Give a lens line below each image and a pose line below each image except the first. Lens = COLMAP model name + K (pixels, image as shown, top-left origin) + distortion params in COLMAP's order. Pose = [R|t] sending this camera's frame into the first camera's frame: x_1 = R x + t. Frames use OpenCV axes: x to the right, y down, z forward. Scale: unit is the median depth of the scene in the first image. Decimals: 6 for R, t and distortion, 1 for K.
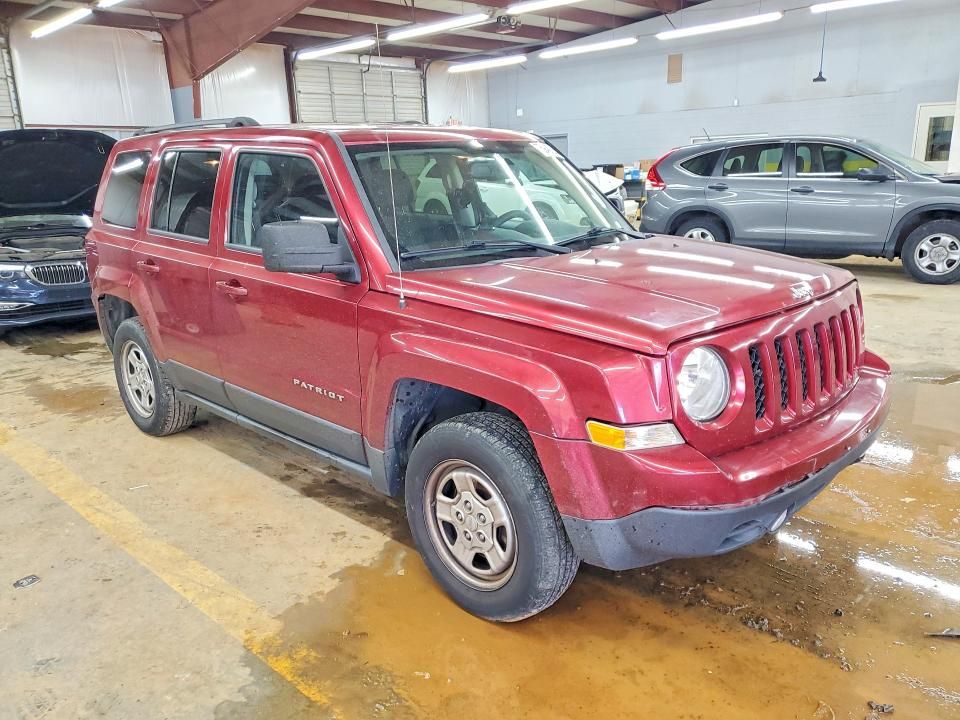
lens RADIAL K [[789.7, 0, 480.0], [0, 789.7, 360.0], [0, 0, 1]] dist [0.006424, 0.004439]
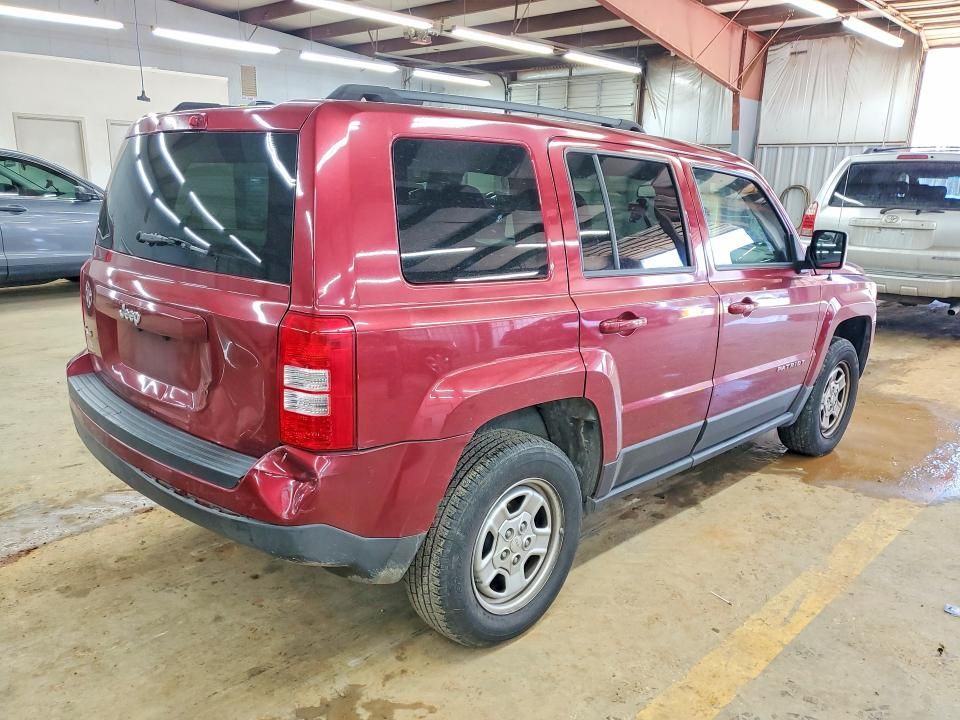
lens RADIAL K [[774.0, 0, 480.0], [0, 774.0, 360.0], [0, 0, 1]] dist [-0.012979, -0.006871]
pose [[-0.024164, -0.197952, 0.979914, -1.173842], [0.213086, 0.956655, 0.198508, -0.270481], [-0.976735, 0.213603, 0.019064, 1.227769]]
